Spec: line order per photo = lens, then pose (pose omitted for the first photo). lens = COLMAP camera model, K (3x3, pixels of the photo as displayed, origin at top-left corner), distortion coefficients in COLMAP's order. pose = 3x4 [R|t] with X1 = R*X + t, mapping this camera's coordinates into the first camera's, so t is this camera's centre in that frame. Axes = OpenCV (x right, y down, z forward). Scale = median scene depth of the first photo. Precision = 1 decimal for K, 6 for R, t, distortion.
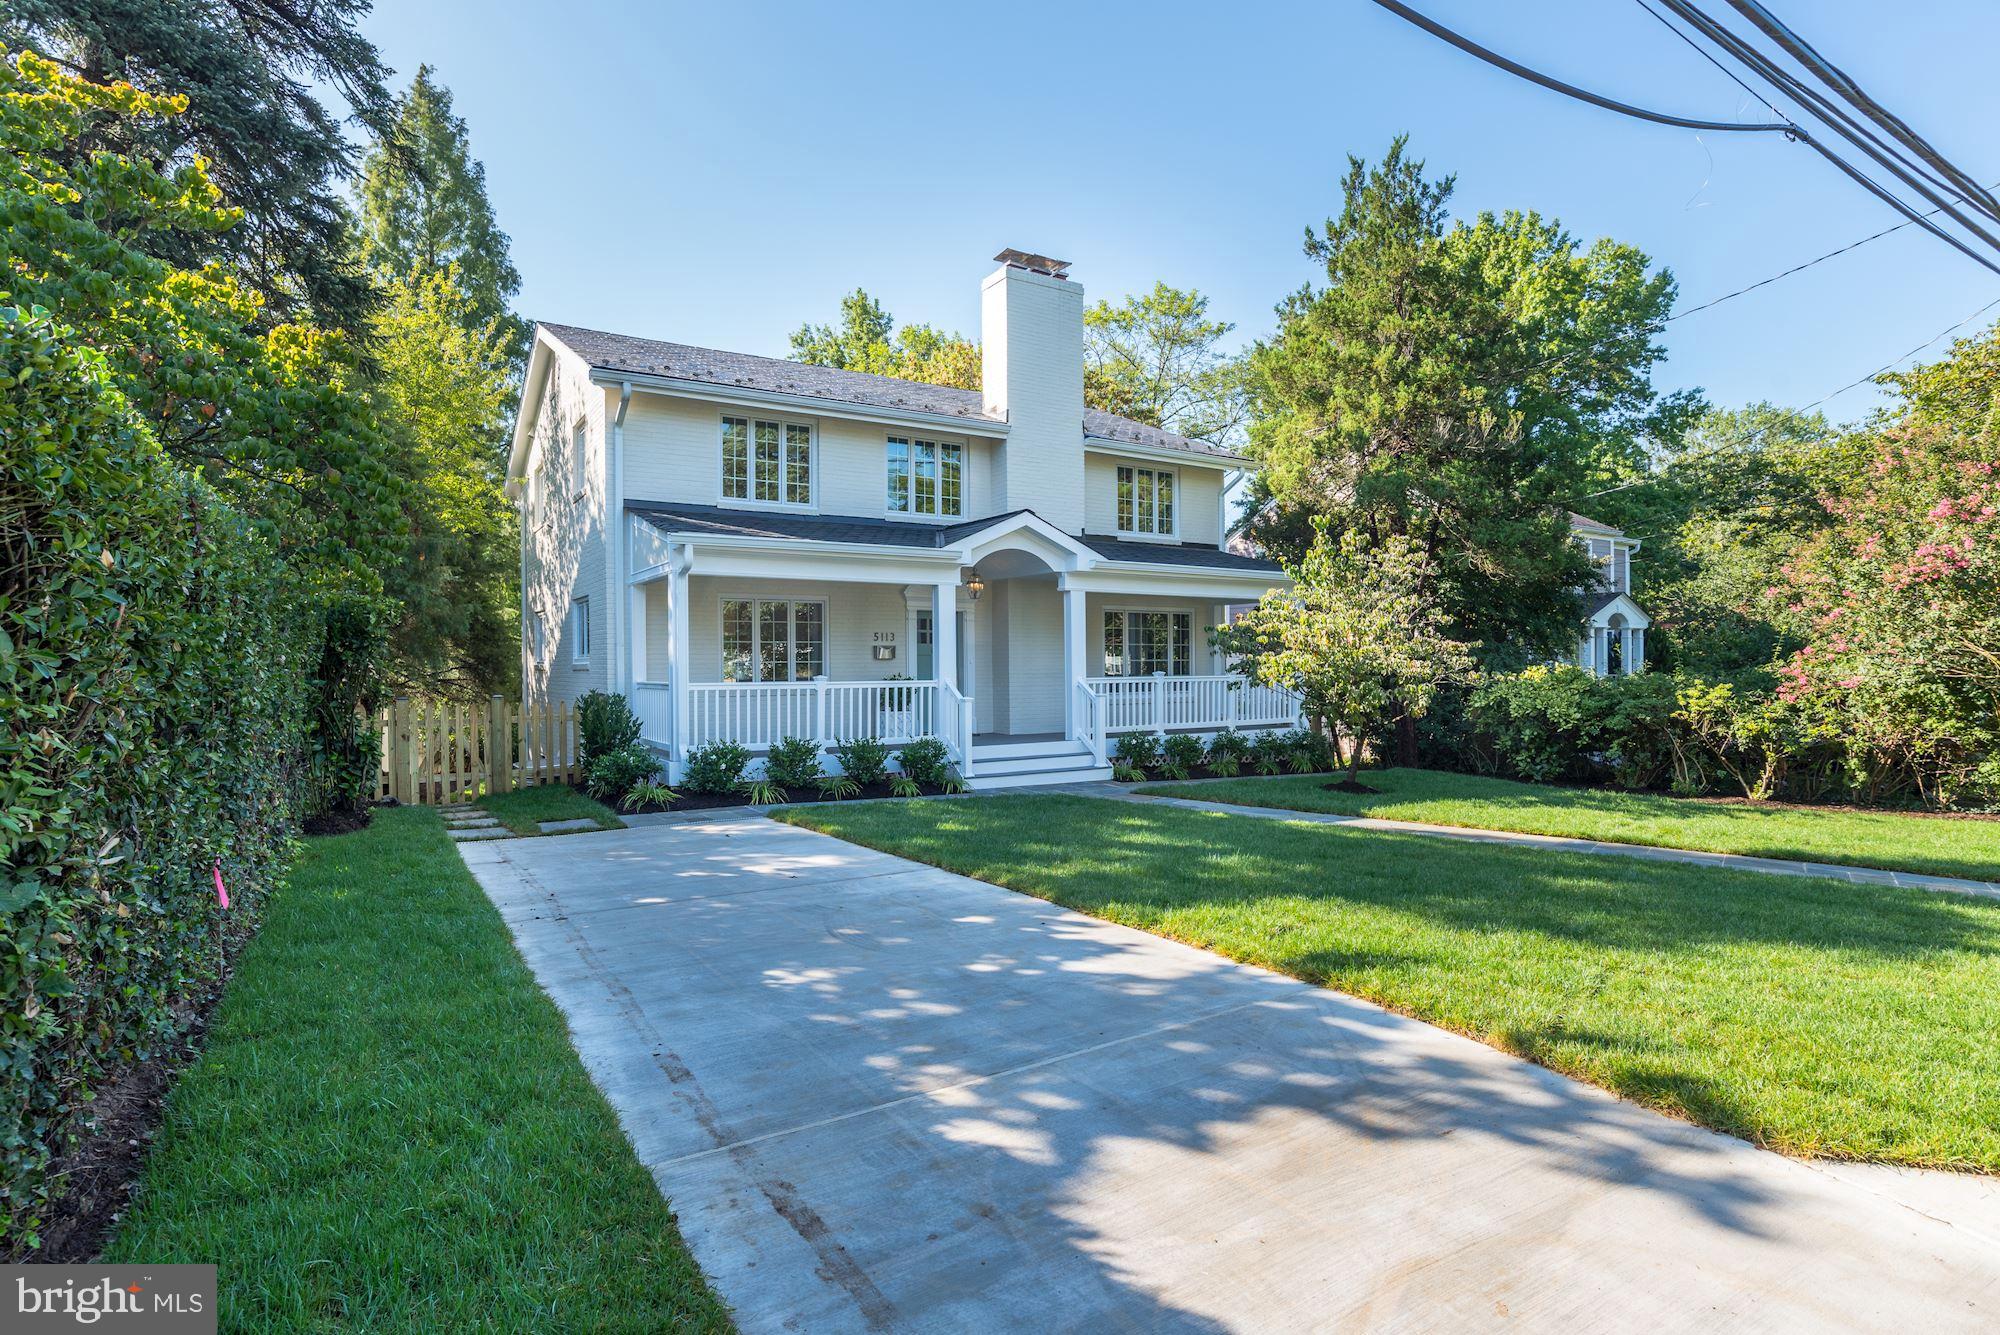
lens RADIAL K [[1063.8, 0, 1015.1], [0, 1063.8, 678.2], [0, 0, 1]] dist [-0.048366, 0.017586]
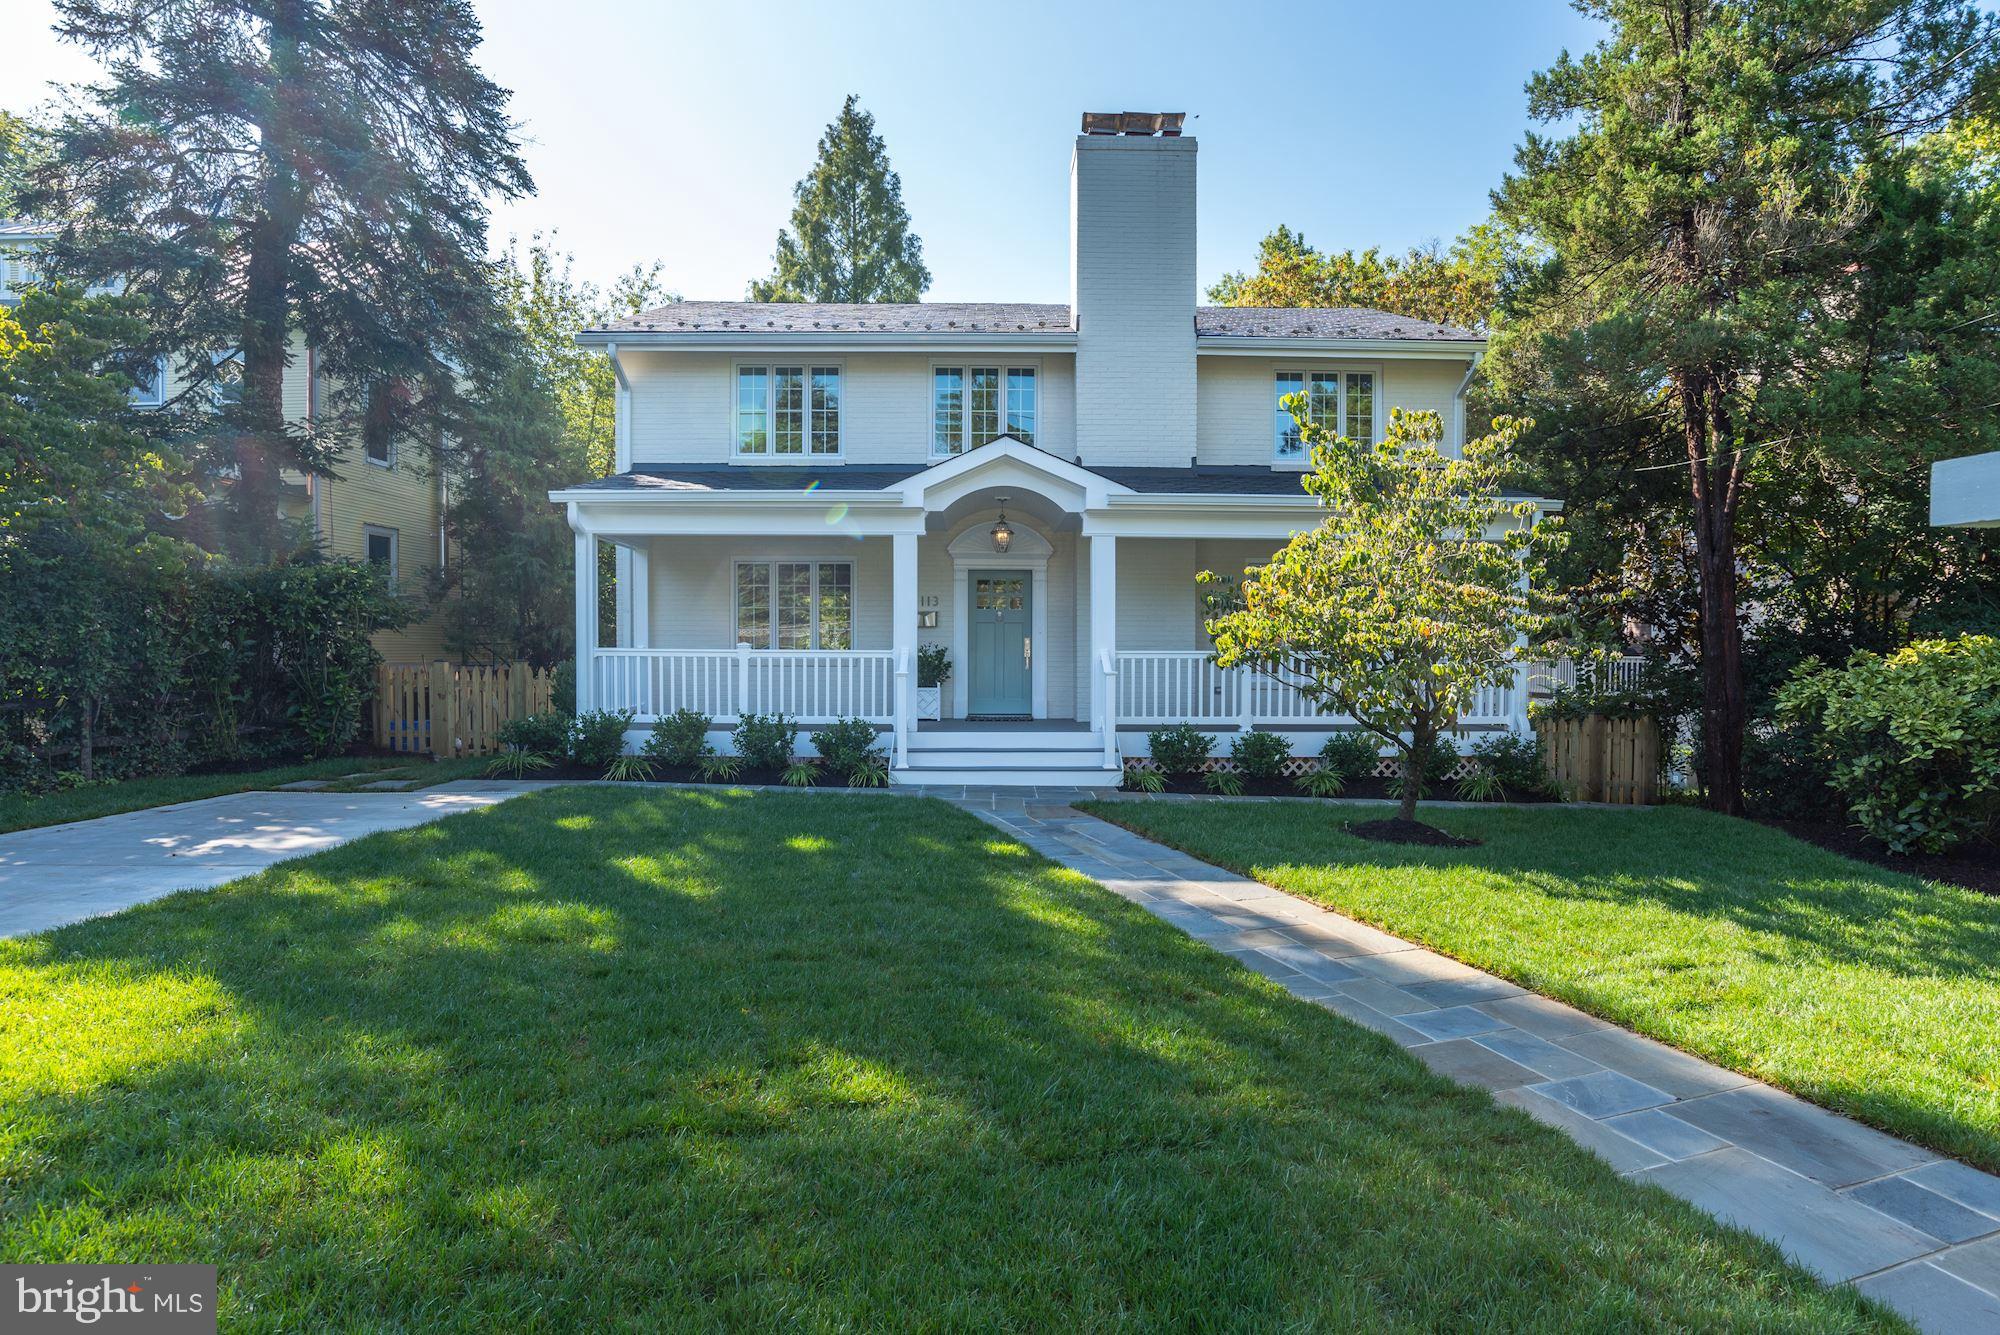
lens RADIAL K [[1063.8, 0, 994.0], [0, 1063.8, 683.3], [0, 0, 1]] dist [-0.048366, 0.017586]
pose [[0.839319, 0.026837, -0.542977, 0.410868], [-0.015765, 0.999562, 0.025036, 0.005219], [0.543411, -0.012454, 0.839375, 0.318018]]
